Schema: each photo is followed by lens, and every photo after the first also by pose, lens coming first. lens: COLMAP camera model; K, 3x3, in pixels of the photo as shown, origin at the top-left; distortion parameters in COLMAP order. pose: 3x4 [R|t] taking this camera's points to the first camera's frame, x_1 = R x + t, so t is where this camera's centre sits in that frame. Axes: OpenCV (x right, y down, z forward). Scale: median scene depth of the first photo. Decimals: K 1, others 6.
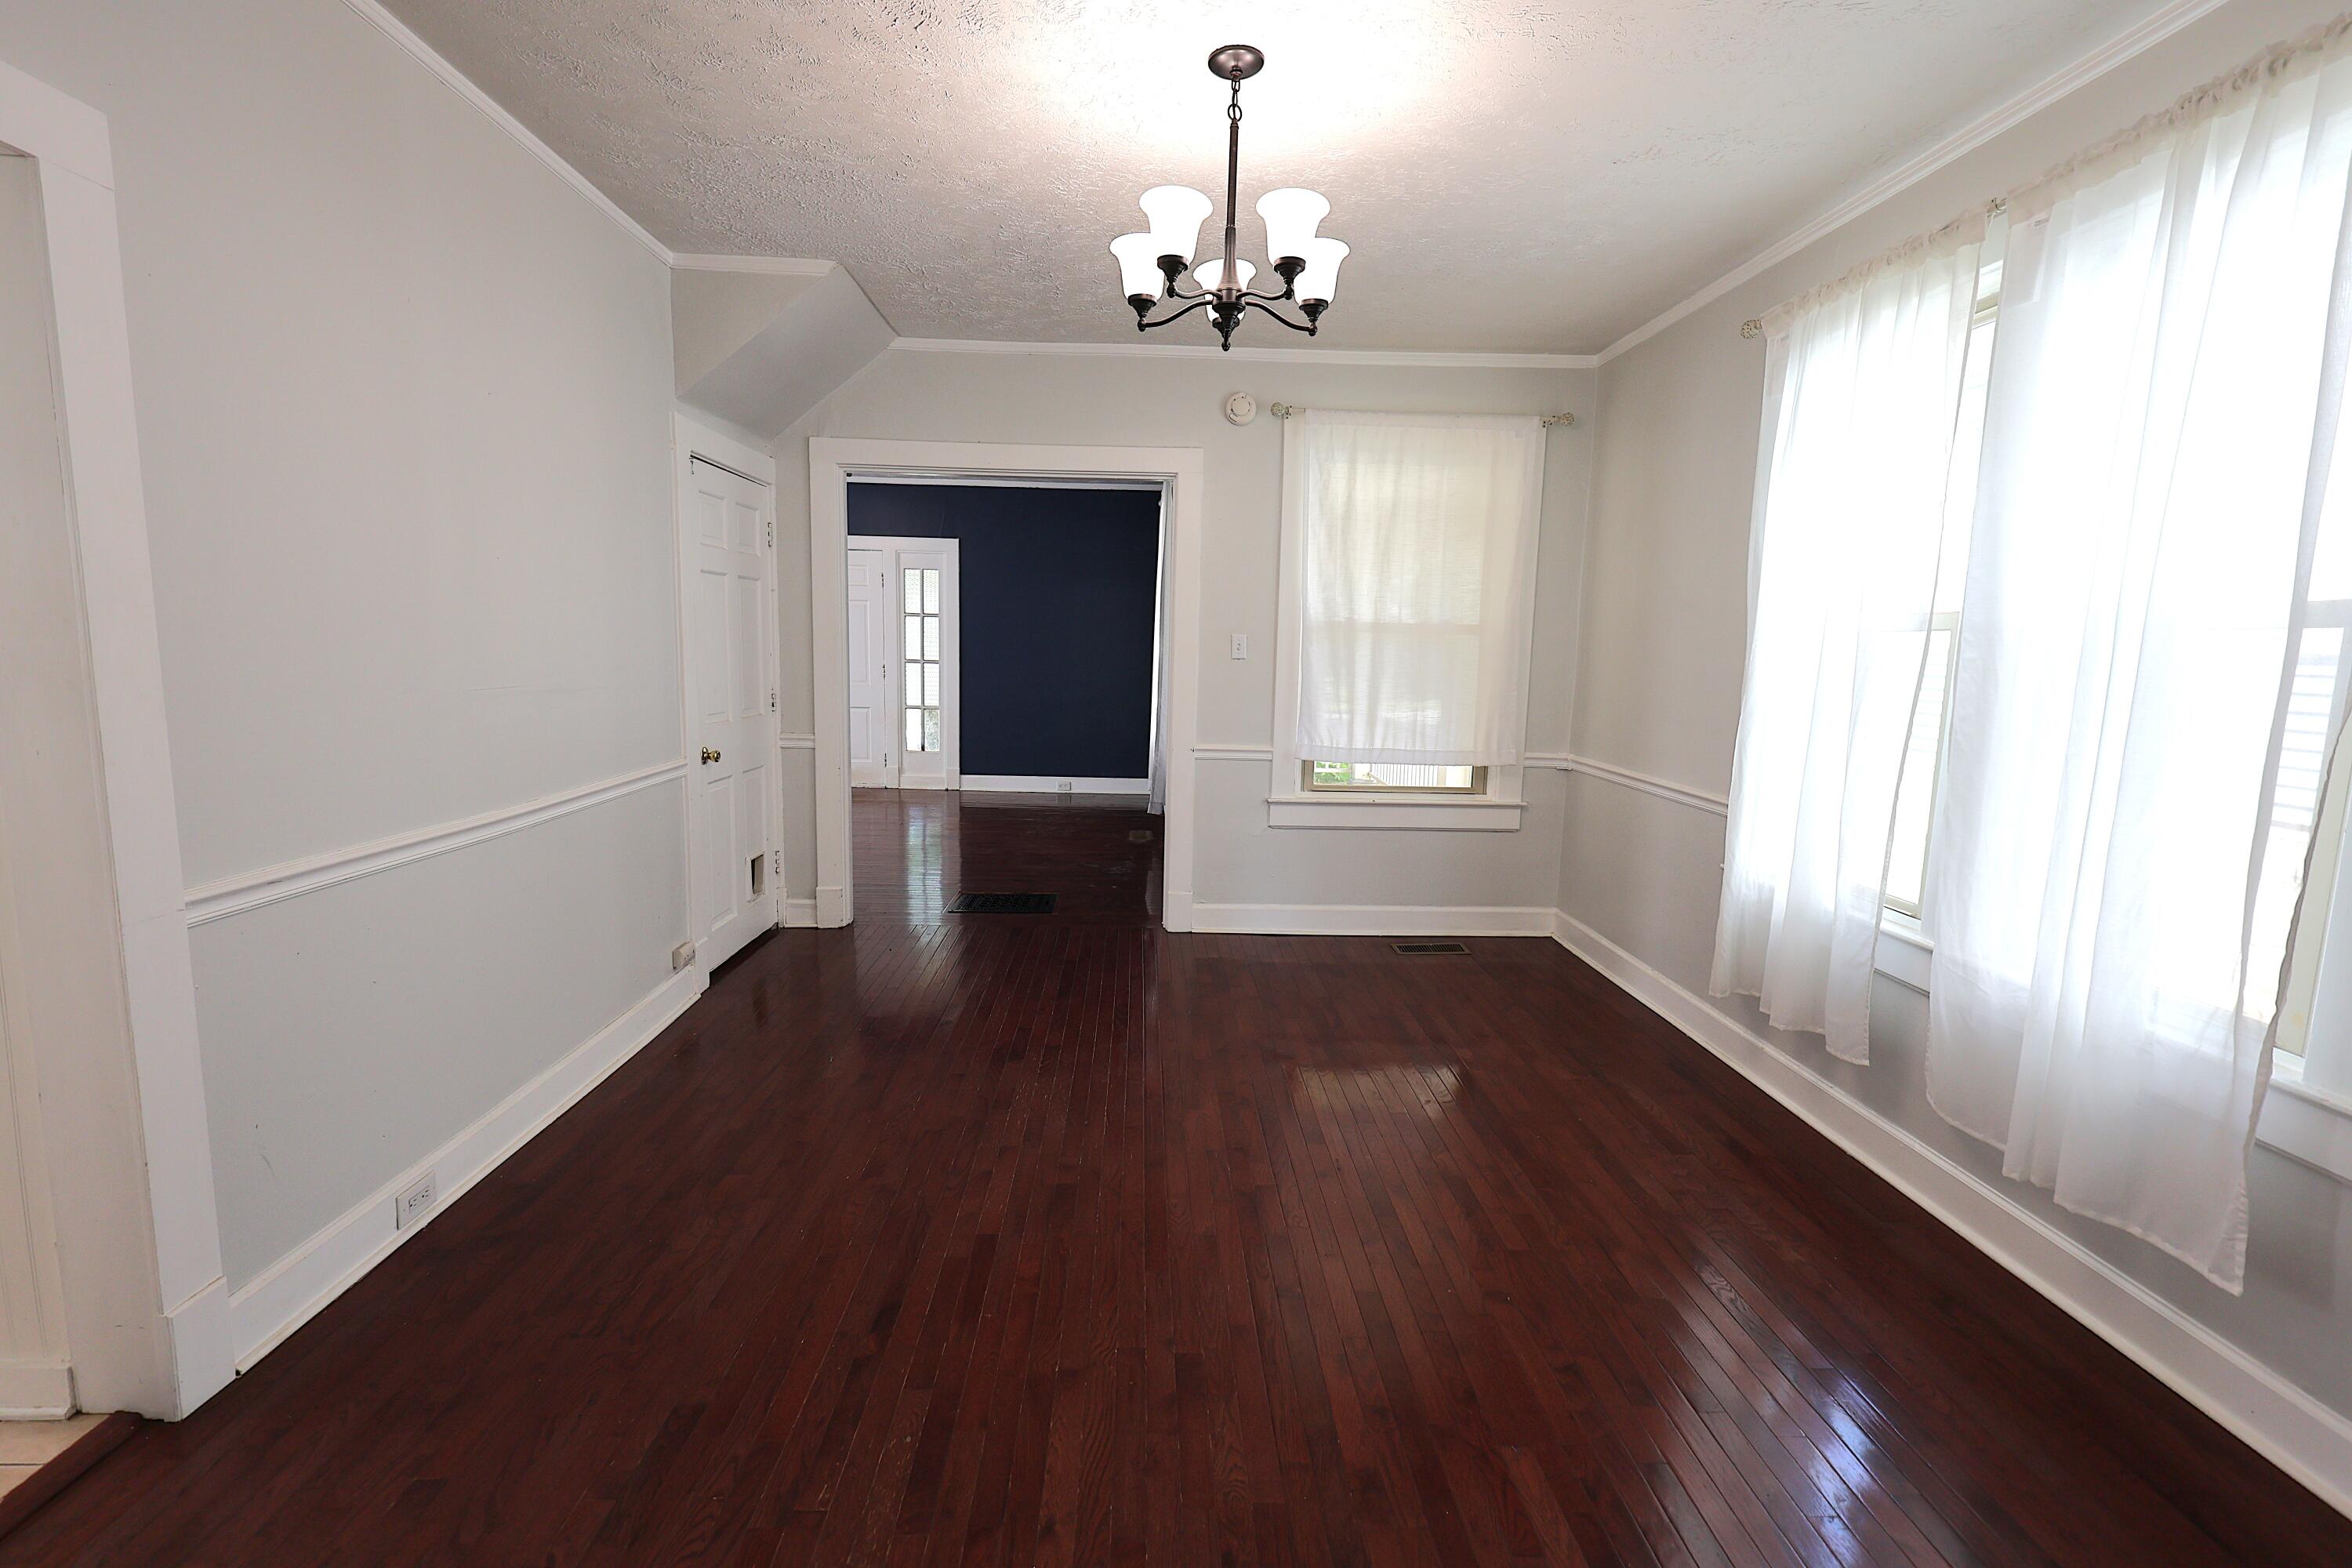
lens RADIAL K [[1017.2, 0, 1174.7], [0, 1017.2, 771.2], [0, 0, 1]] dist [0.002342, -0.000091]
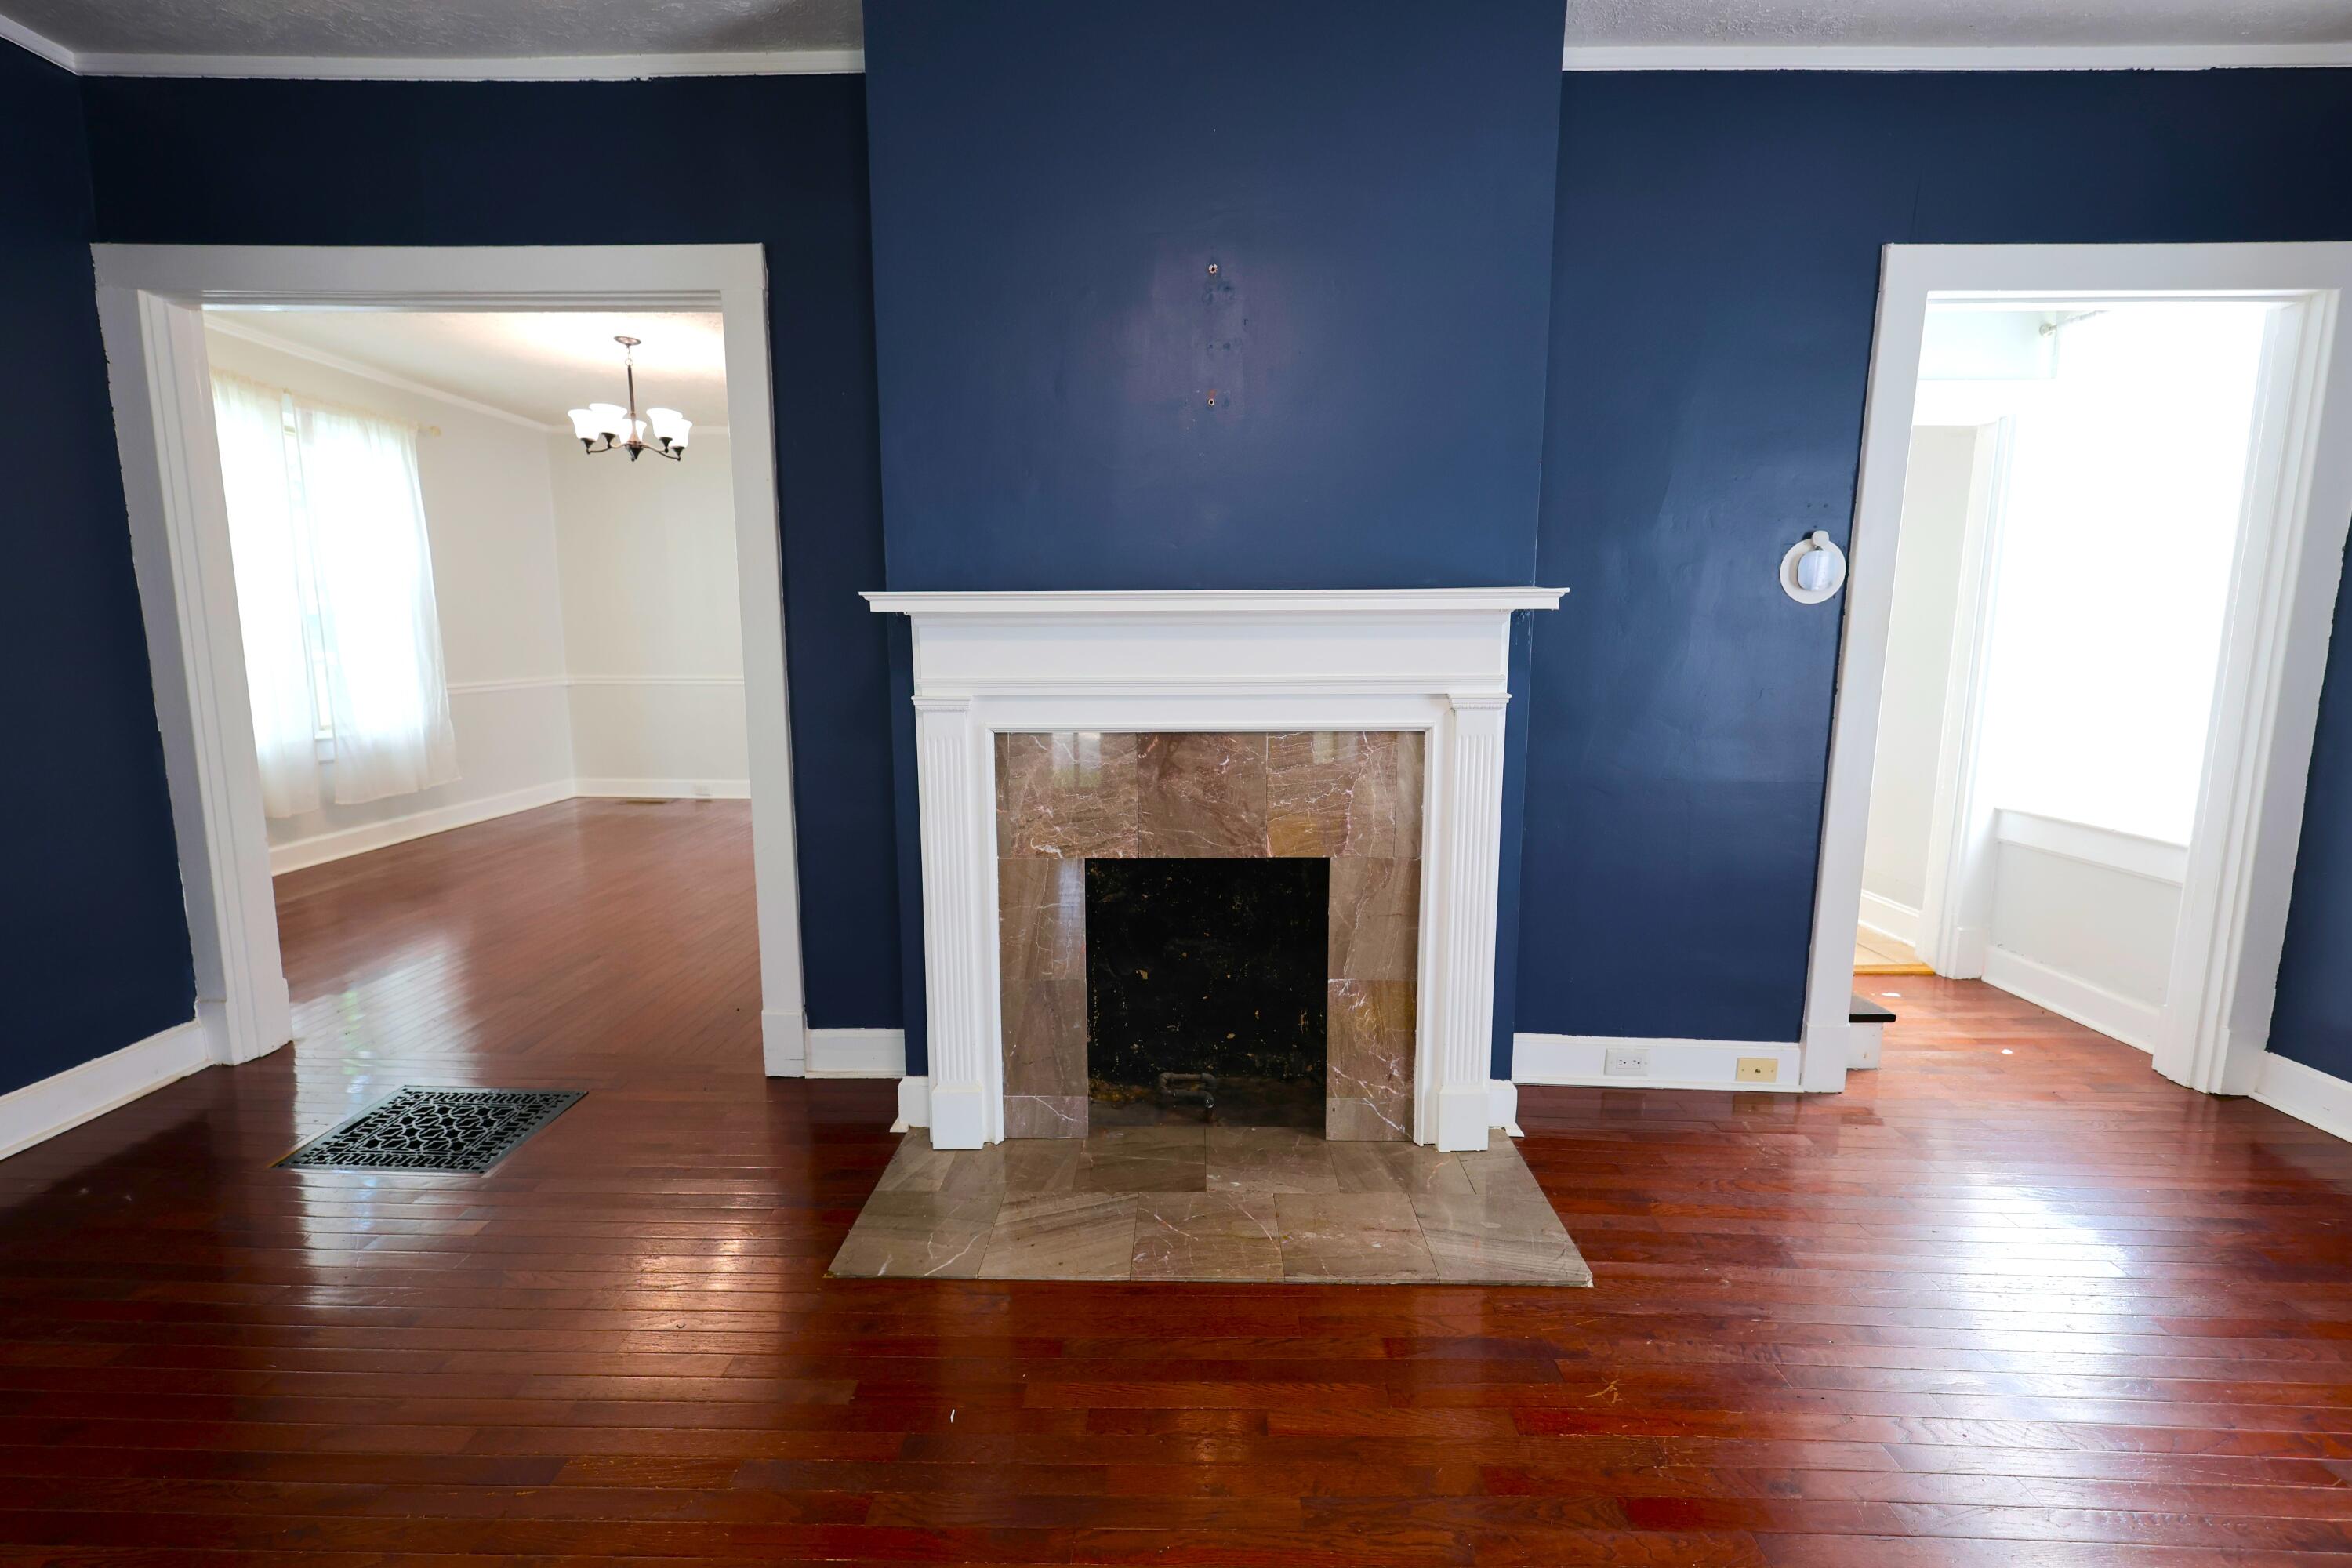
lens RADIAL K [[1017.2, 0, 1174.7], [0, 1017.2, 771.2], [0, 0, 1]] dist [0.002342, -0.000091]
pose [[-0.998306, -0.038163, 0.043910, -0.960367], [-0.025004, 0.962967, 0.268459, -0.317289], [-0.052529, 0.266906, -0.962290, 2.526585]]
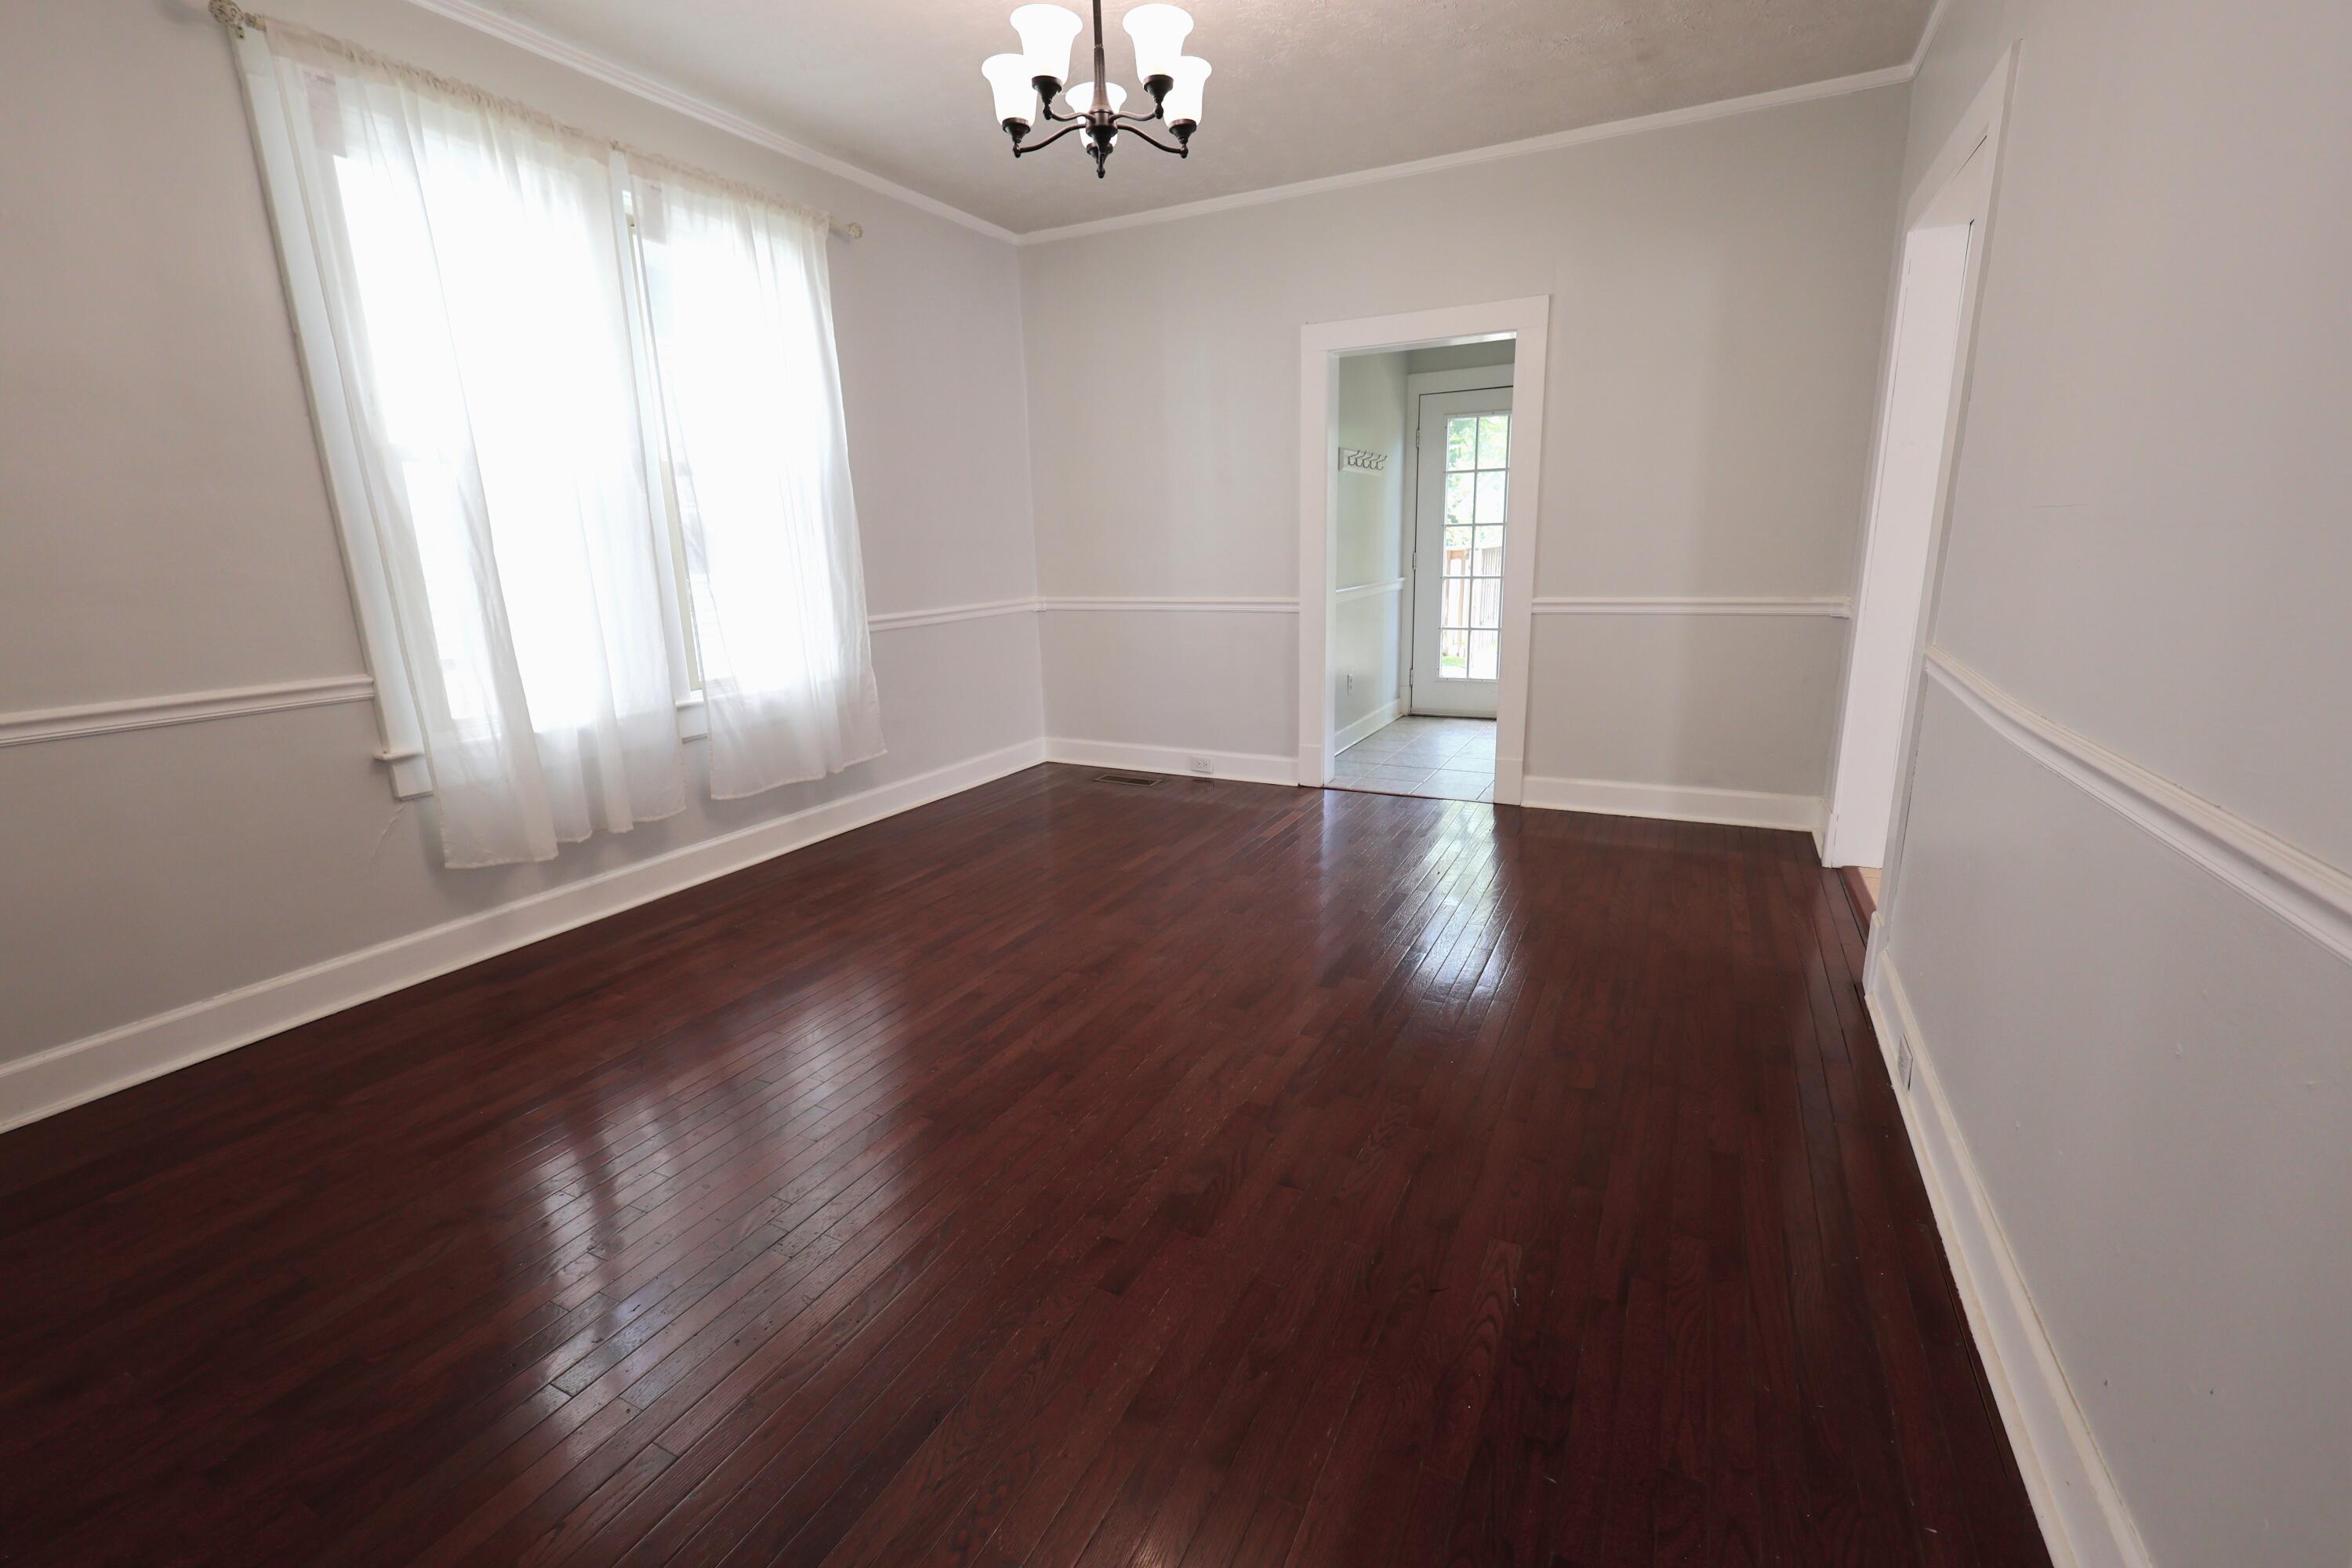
lens RADIAL K [[1017.2, 0, 1174.7], [0, 1017.2, 771.2], [0, 0, 1]] dist [0.002342, -0.000091]
pose [[-0.874764, -0.113399, 0.471093, -0.448915], [0.065701, 0.935492, 0.347186, -0.156892], [-0.480075, 0.334657, -0.810884, 1.581476]]
